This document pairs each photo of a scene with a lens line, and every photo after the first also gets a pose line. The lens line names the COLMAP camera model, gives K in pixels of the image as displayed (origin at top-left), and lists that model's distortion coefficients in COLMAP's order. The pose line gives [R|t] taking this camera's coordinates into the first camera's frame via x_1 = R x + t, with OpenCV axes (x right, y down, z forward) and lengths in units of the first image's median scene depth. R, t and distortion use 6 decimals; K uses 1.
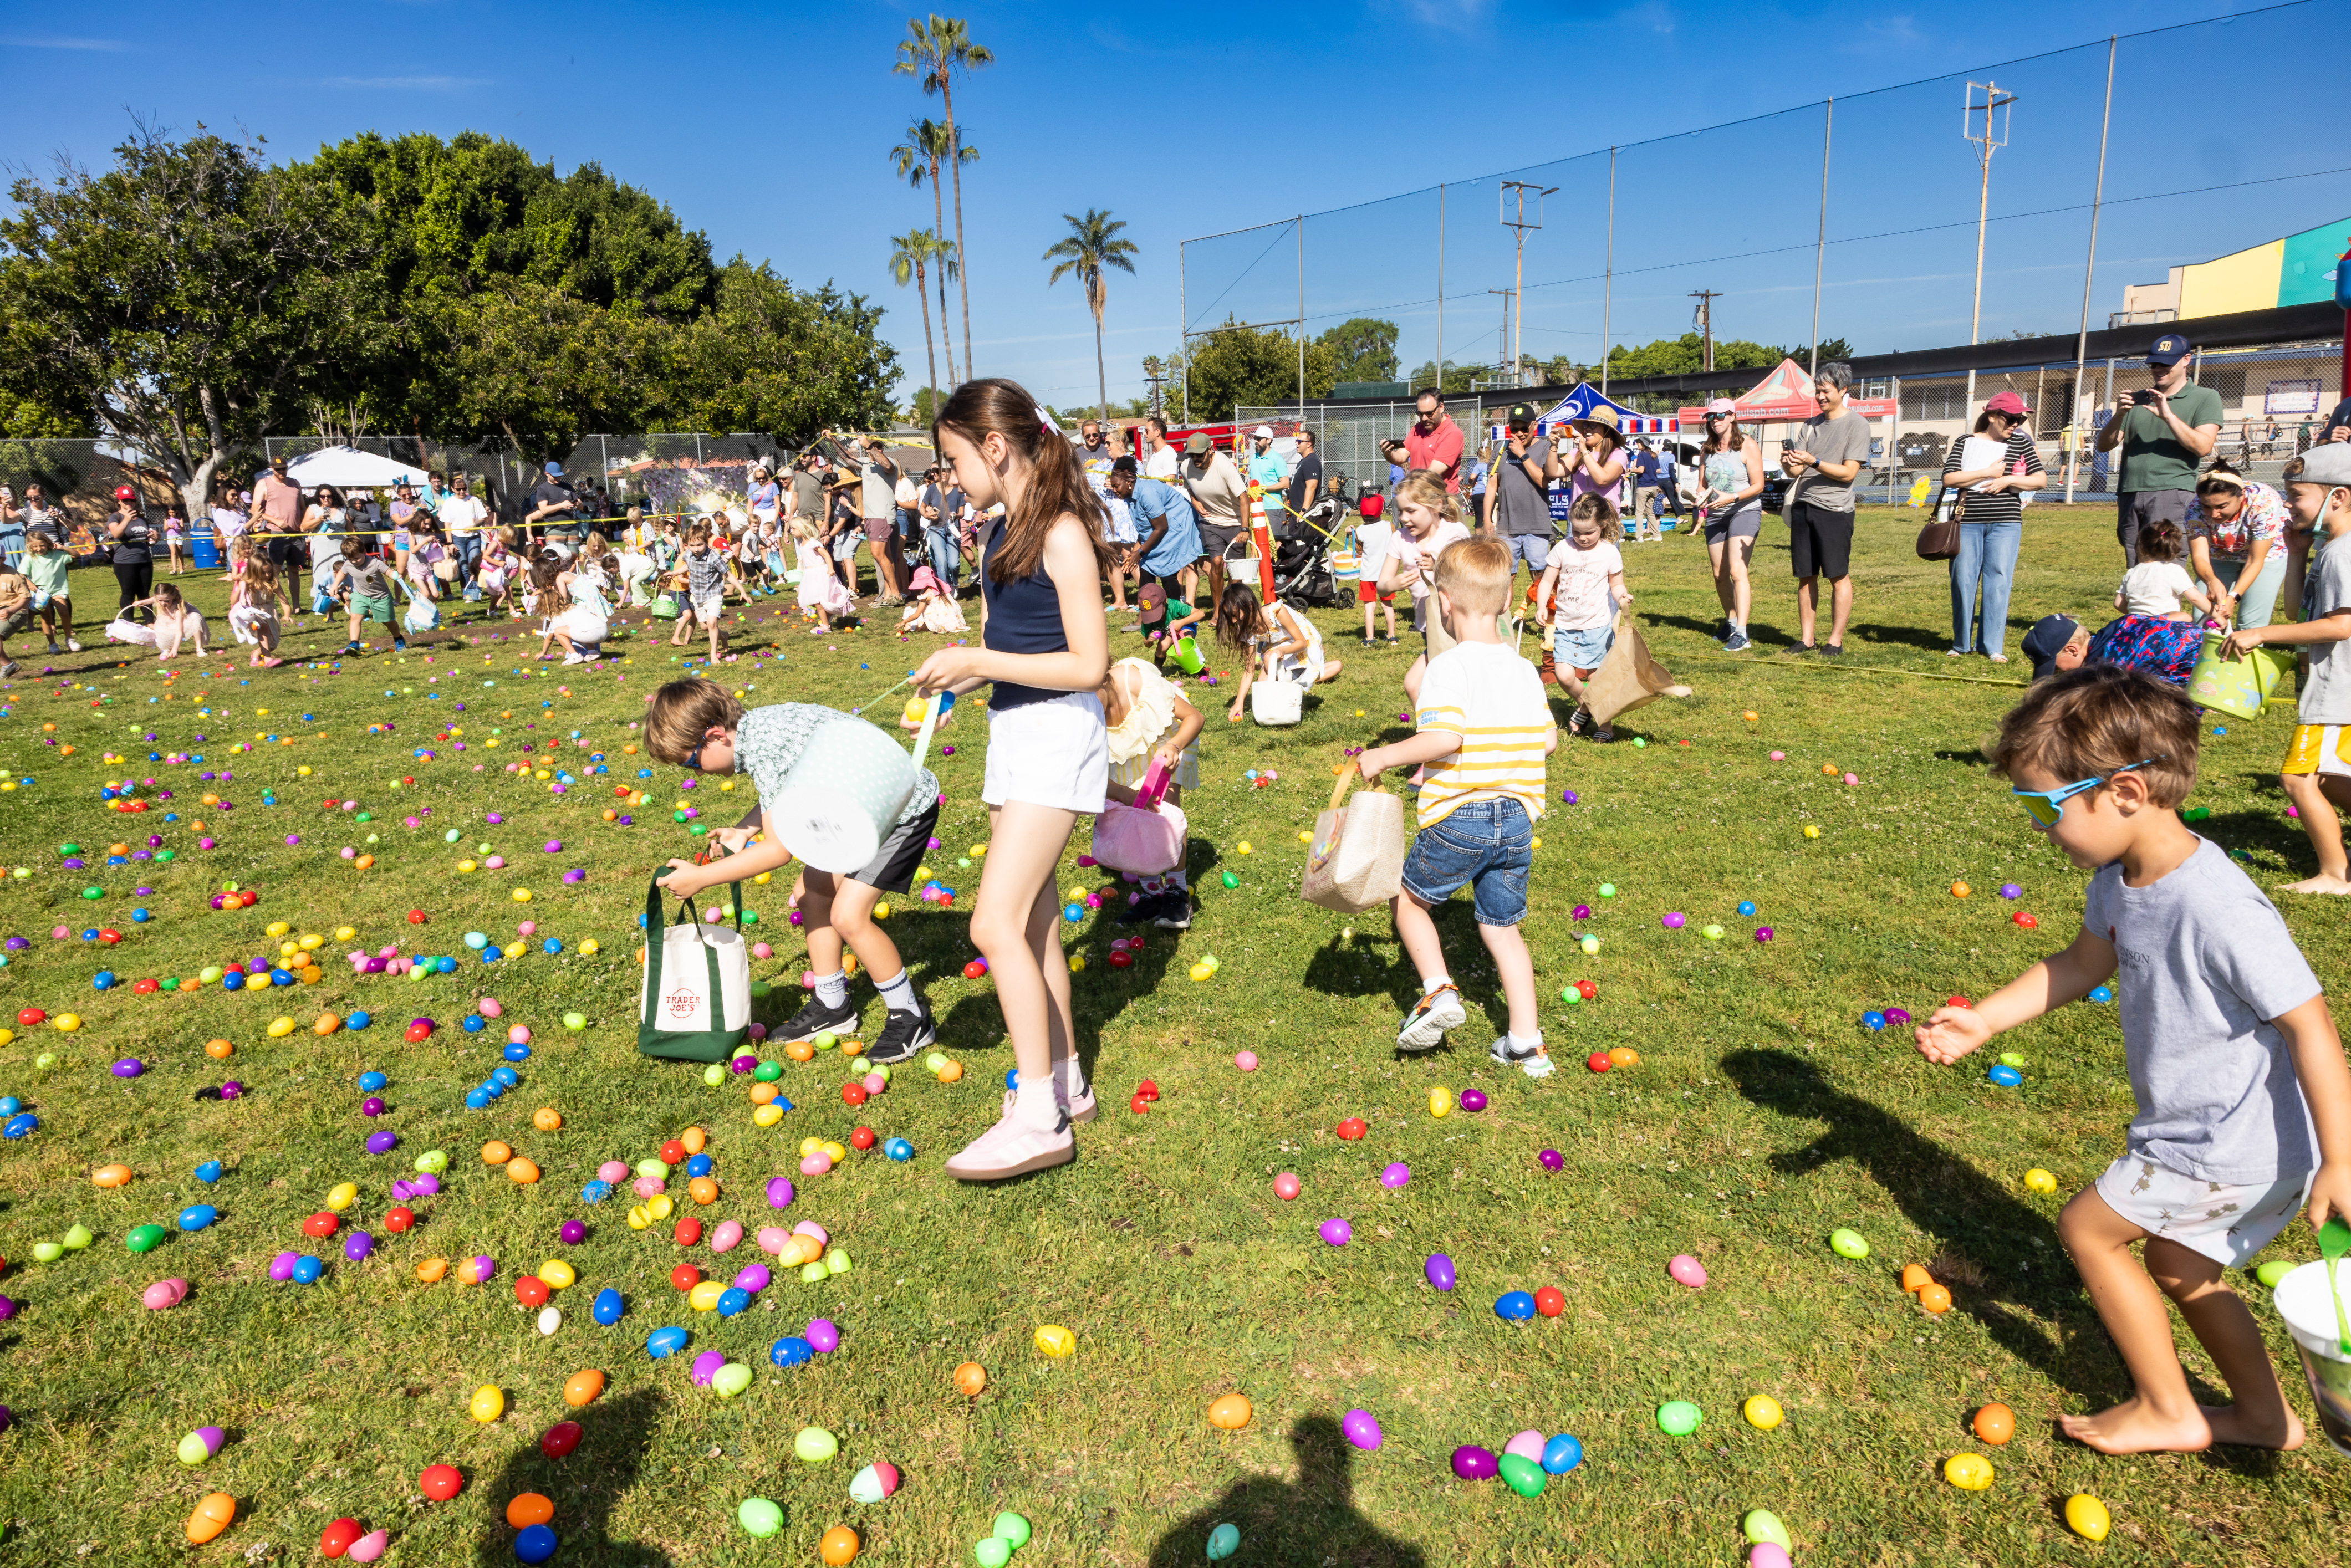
lens RADIAL K [[1690.0, 0, 1177.0], [0, 1690.0, 783.2], [0, 0, 1]] dist [0.013483, 0.000848]
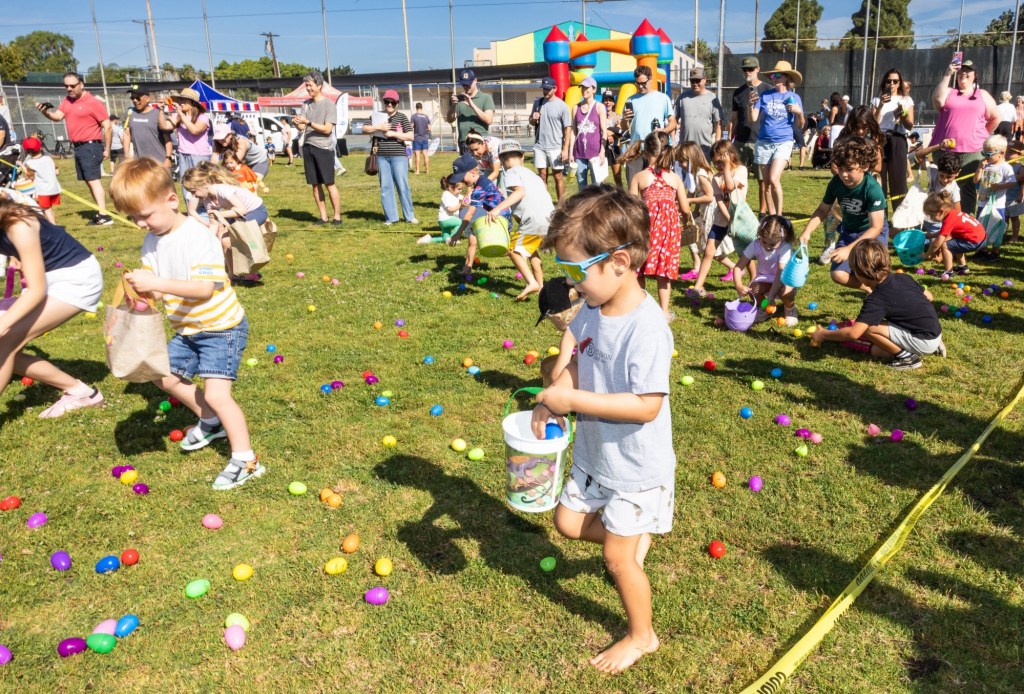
lens RADIAL K [[851.6, 0, 511.6], [0, 851.6, 347.8], [0, 0, 1]] dist [0.014200, 0.008281]
pose [[0.753394, -0.171857, 0.634714, -0.111507], [0.104853, 0.984290, 0.142051, -0.053296], [-0.649155, -0.040469, 0.759578, 0.107856]]
